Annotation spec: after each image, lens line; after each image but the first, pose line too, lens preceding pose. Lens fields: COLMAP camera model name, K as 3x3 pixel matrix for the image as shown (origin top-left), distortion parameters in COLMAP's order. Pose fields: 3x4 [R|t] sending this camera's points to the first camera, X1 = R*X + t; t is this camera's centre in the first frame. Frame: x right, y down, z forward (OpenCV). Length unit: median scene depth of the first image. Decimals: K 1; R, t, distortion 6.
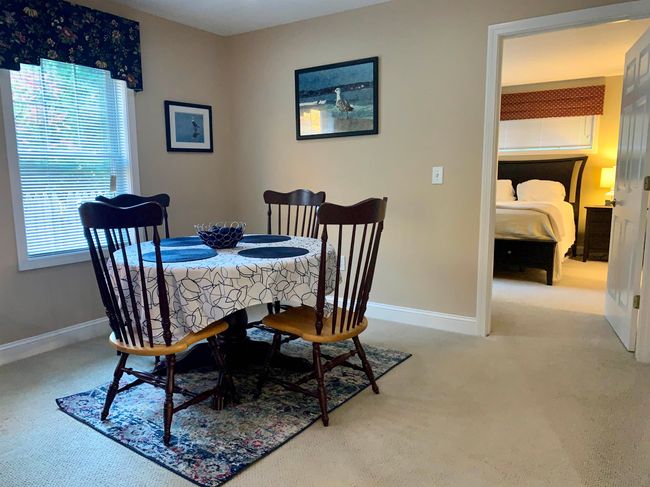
lens RADIAL K [[500.7, 0, 323.9], [0, 500.7, 244.7], [0, 0, 1]] dist [0.055538, -0.053033]
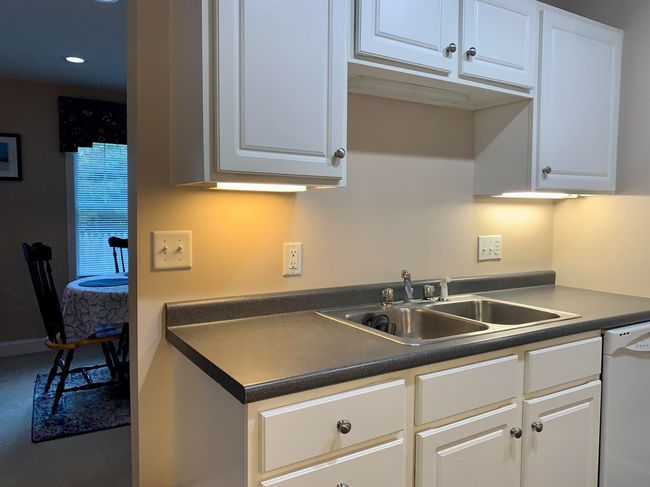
lens RADIAL K [[500.7, 0, 325.0], [0, 500.7, 241.4], [0, 0, 1]] dist [0.055538, -0.053033]
pose [[0.902207, 0.029562, -0.430289, 0.935692], [-0.062452, 0.996088, -0.062512, -0.045700], [0.426758, 0.083271, 0.900524, -0.009007]]
